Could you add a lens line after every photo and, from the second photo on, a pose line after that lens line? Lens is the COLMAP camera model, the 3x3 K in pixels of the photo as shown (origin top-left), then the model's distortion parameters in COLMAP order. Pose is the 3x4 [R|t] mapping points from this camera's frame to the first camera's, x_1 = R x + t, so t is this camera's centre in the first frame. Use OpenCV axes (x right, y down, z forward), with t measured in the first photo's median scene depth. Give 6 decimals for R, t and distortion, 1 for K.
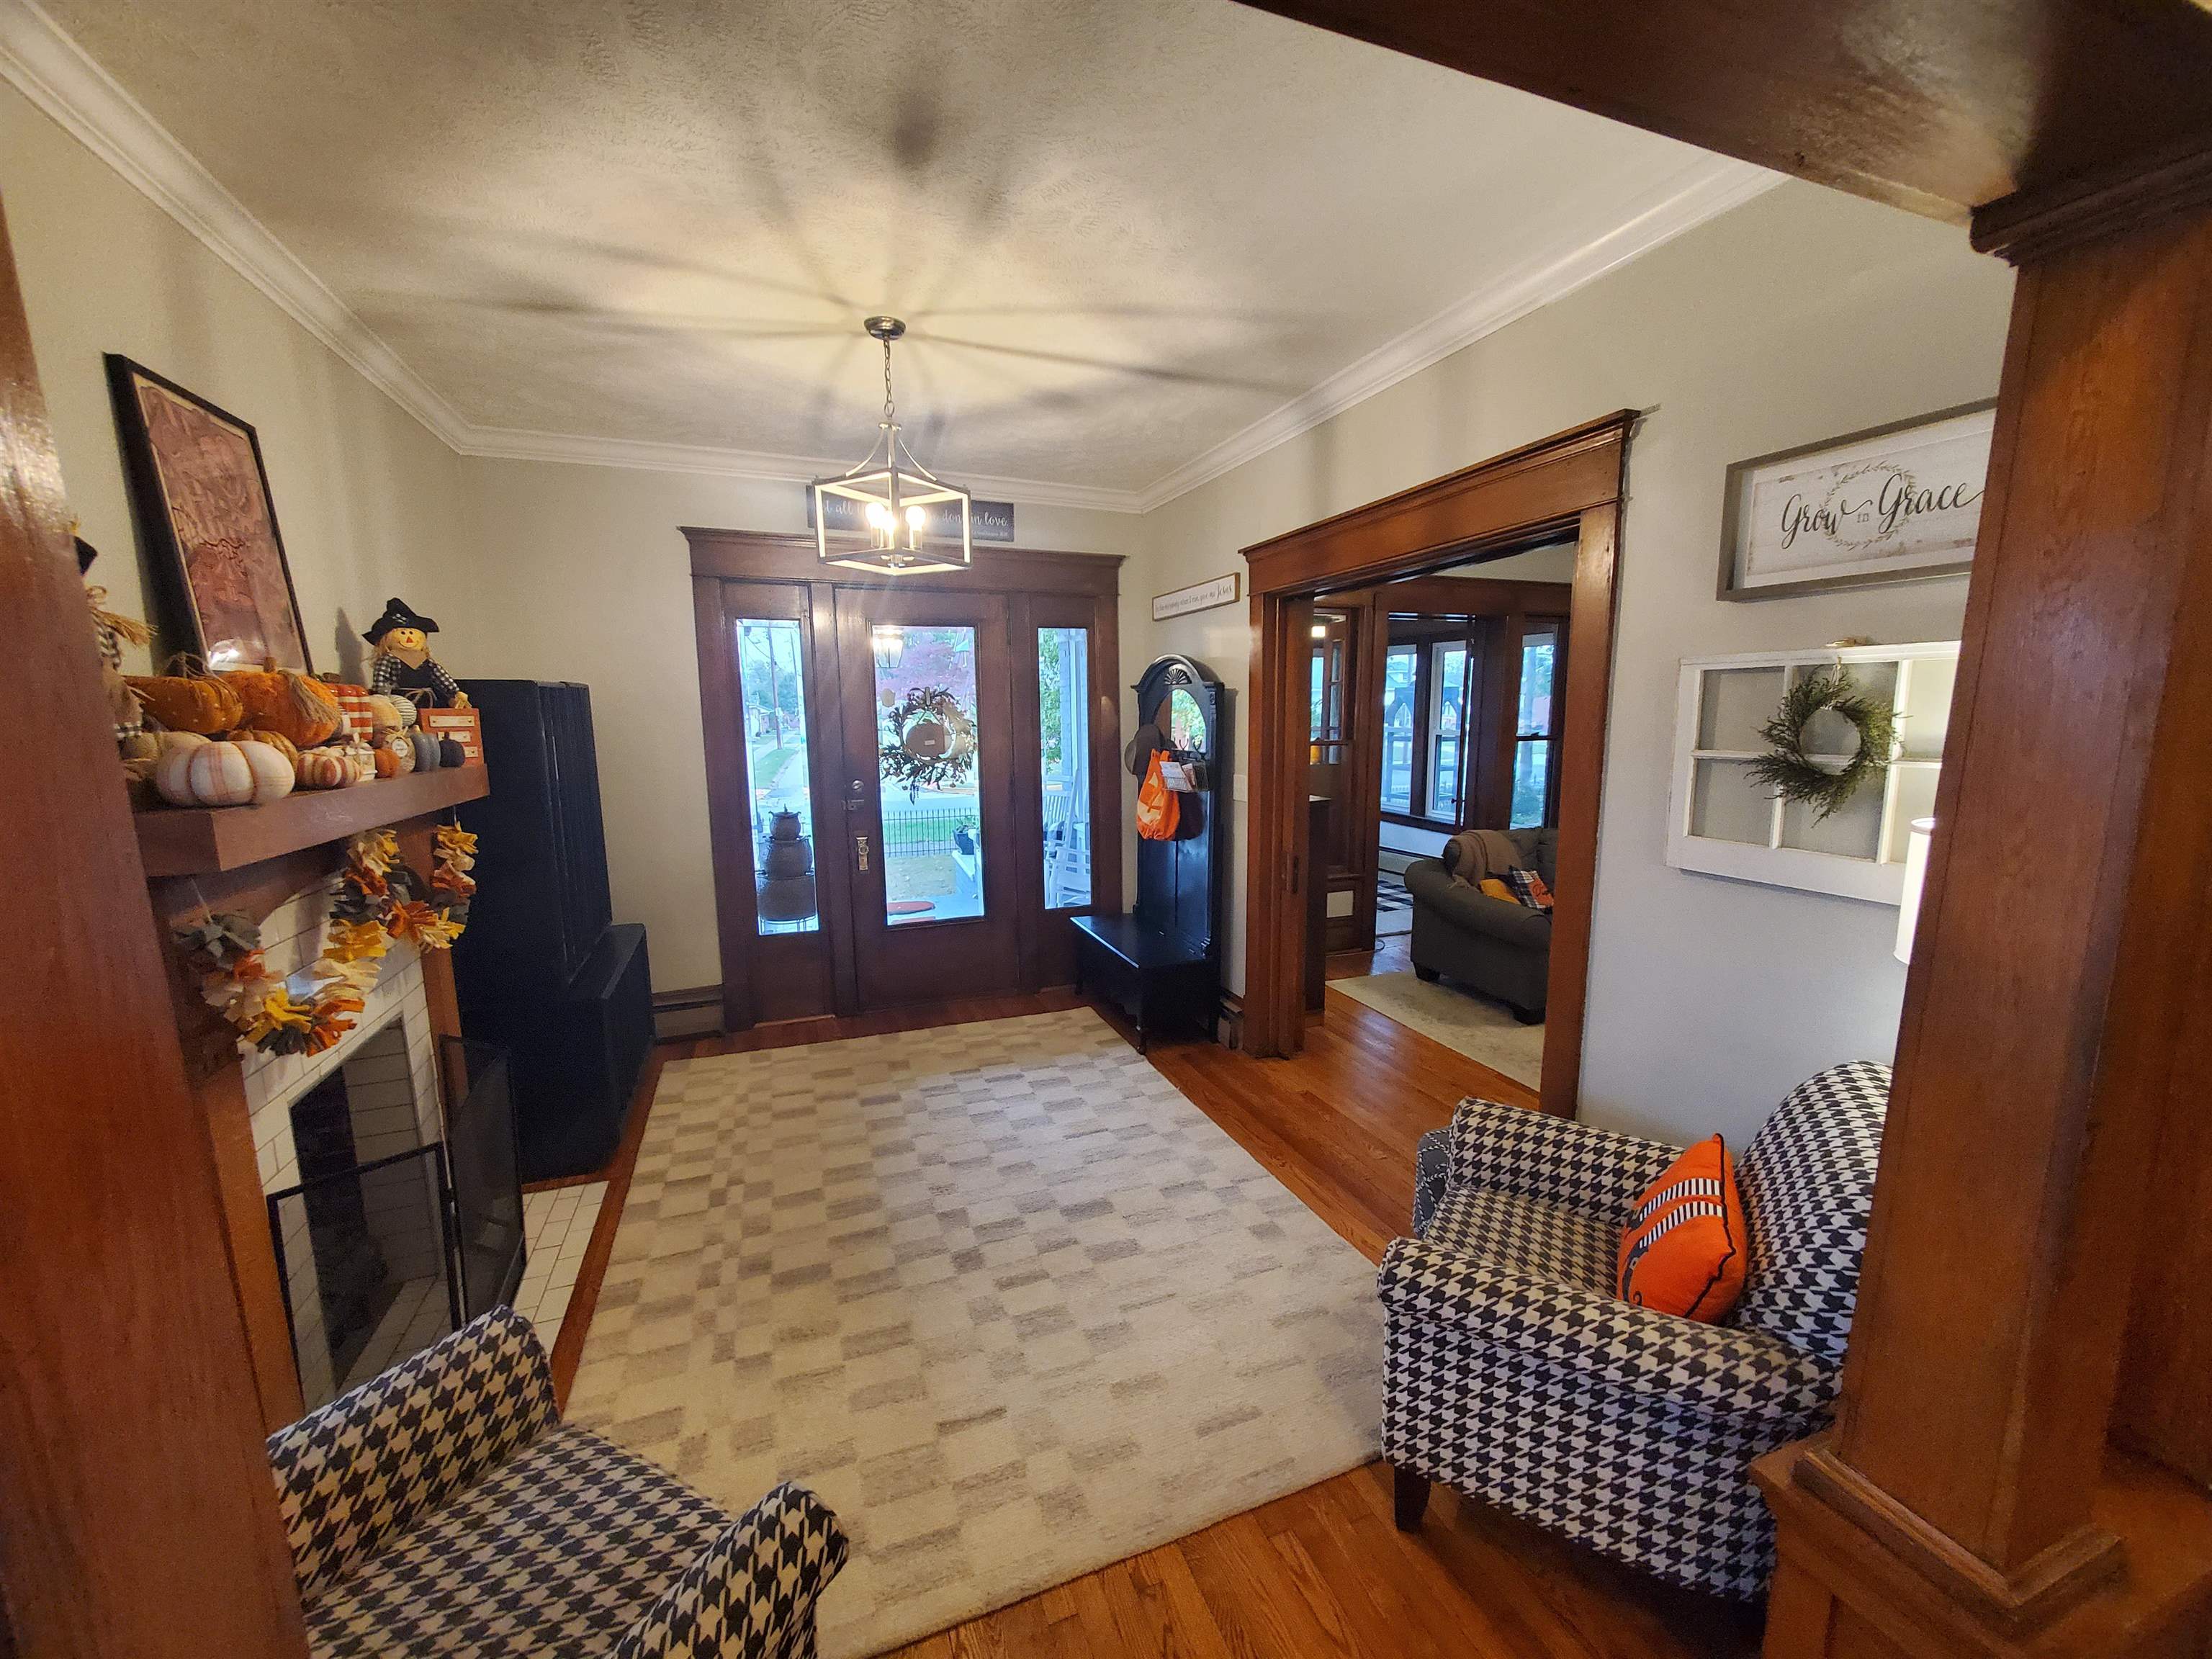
lens RADIAL K [[880.9, 0, 1107.1], [0, 880.9, 841.7], [0, 0, 1]] dist [0.011336, 0.000082]
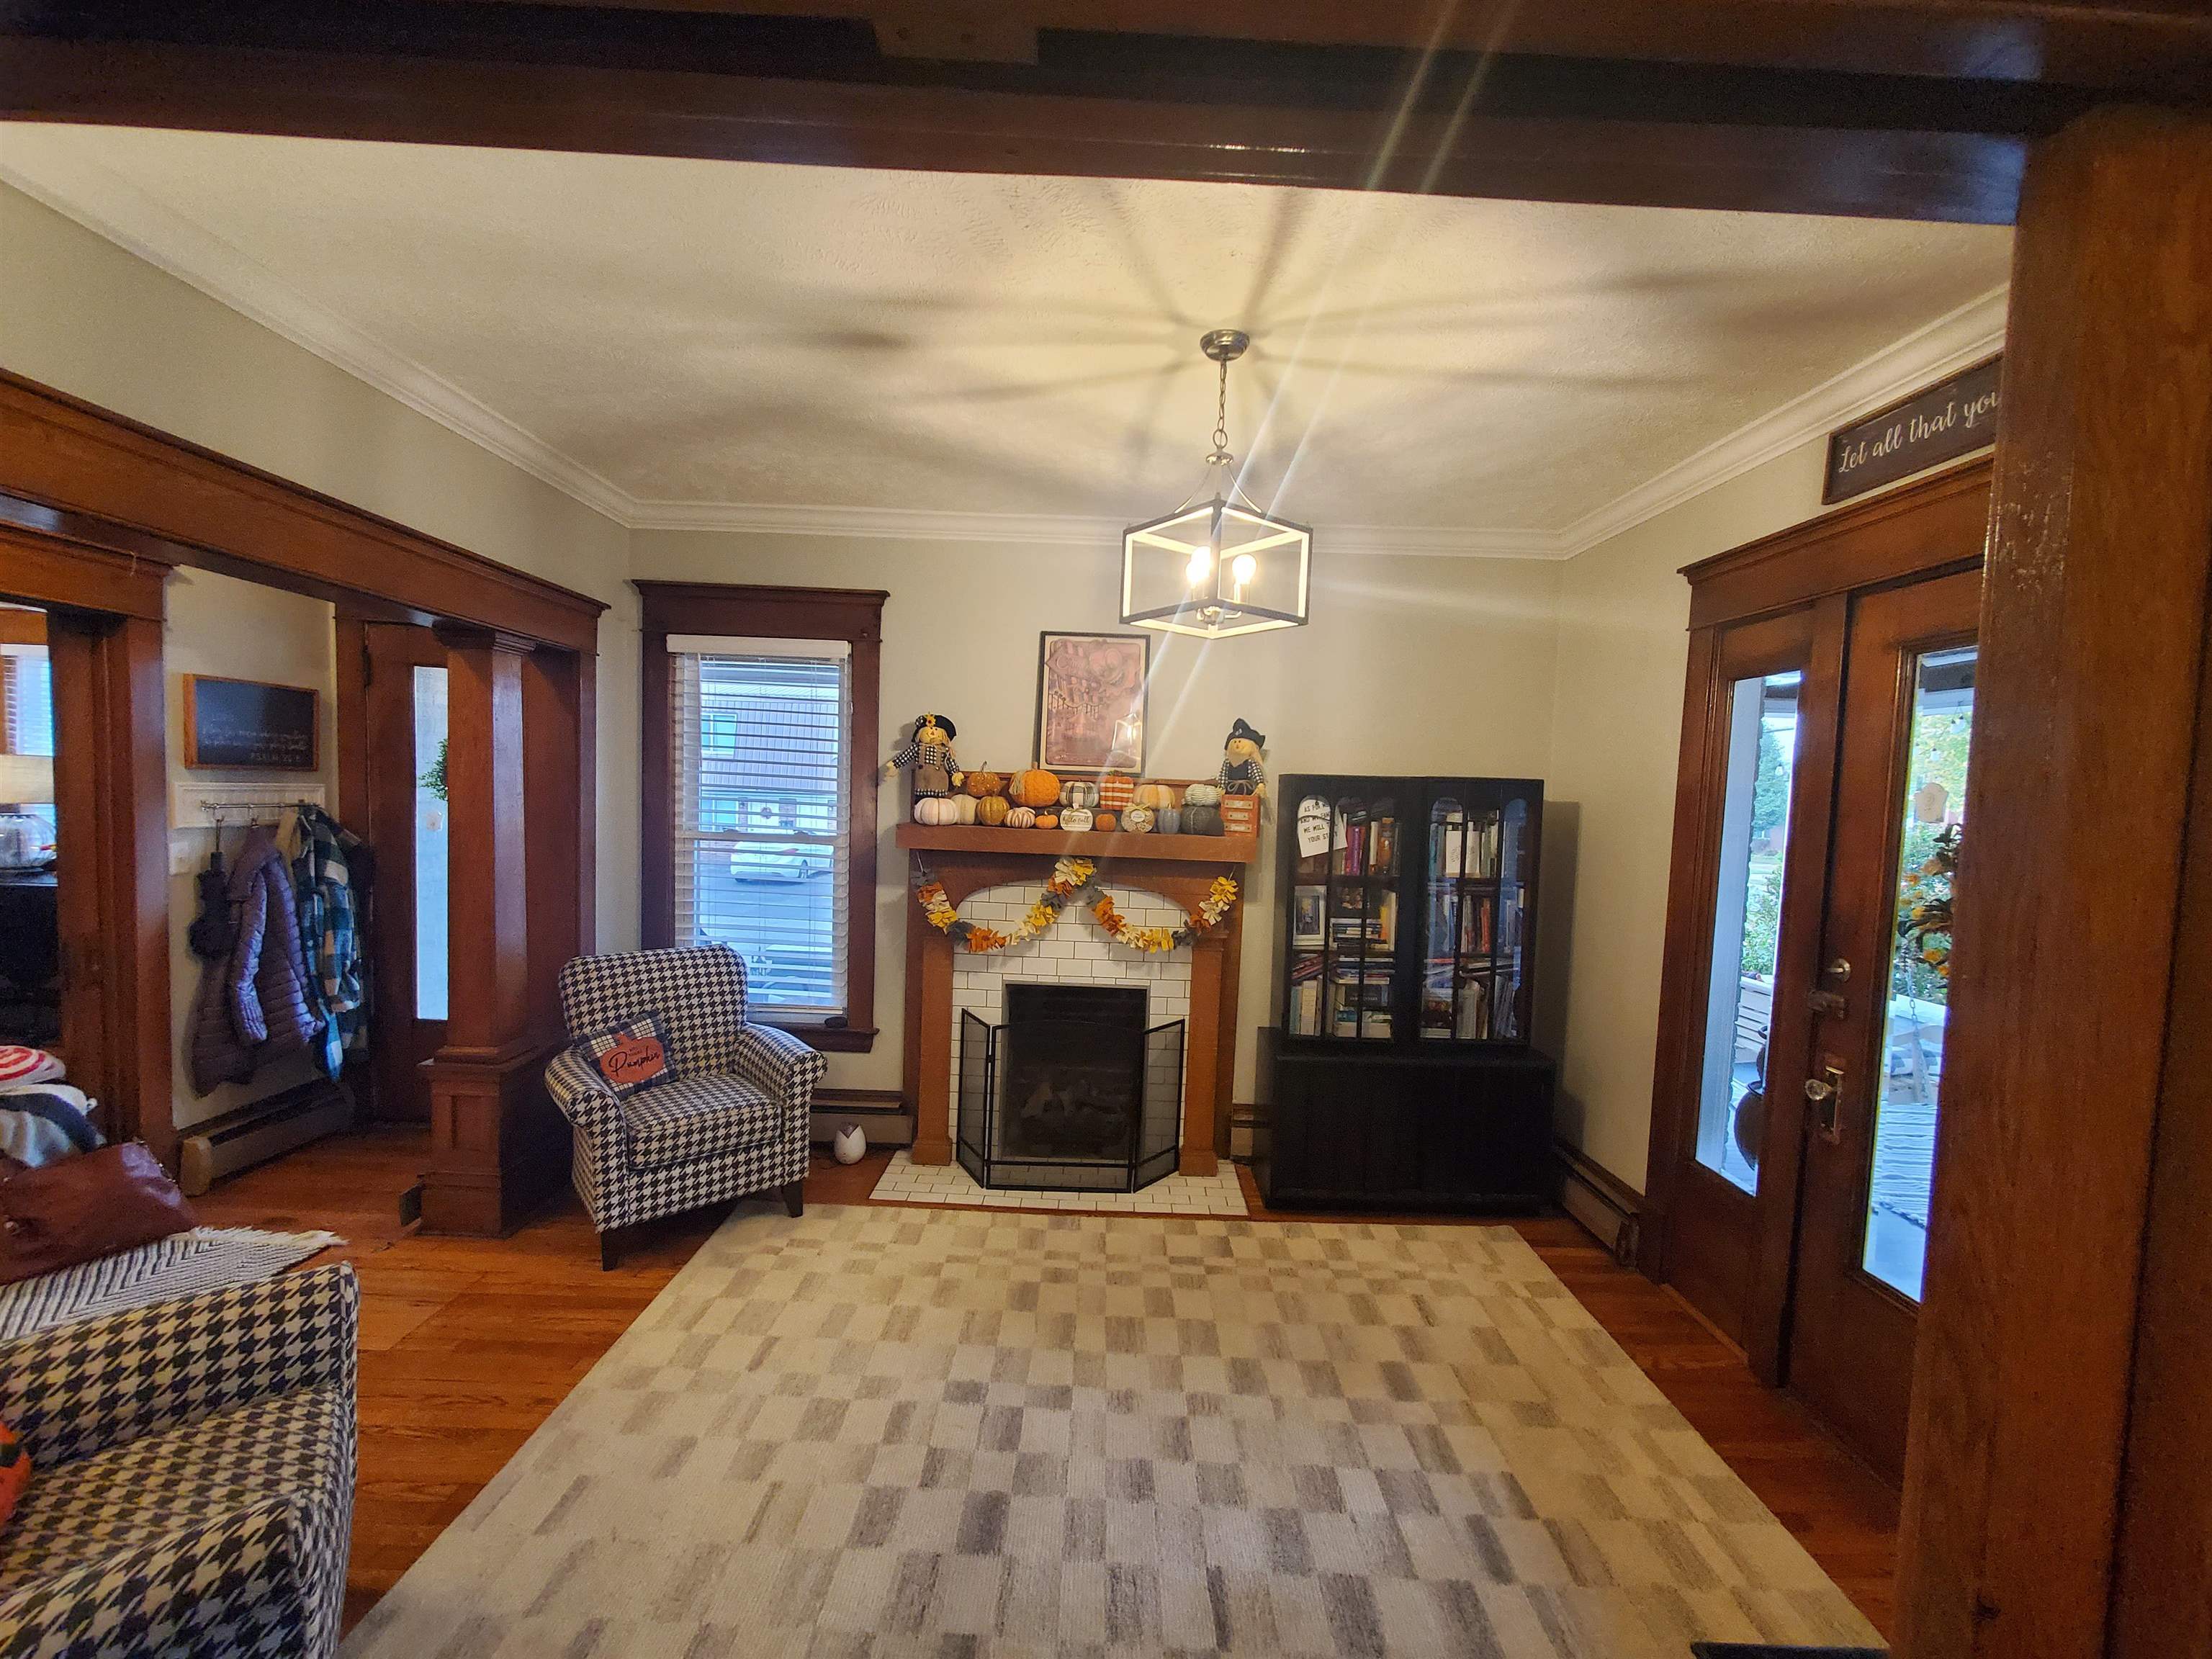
lens RADIAL K [[880.9, 0, 1107.4], [0, 880.9, 834.5], [0, 0, 1]] dist [0.011336, 0.000082]
pose [[-0.368418, 0.035991, -0.928963, 0.515861], [-0.176059, 0.978467, 0.107732, -0.173789], [0.912837, 0.203243, -0.354148, 1.137600]]
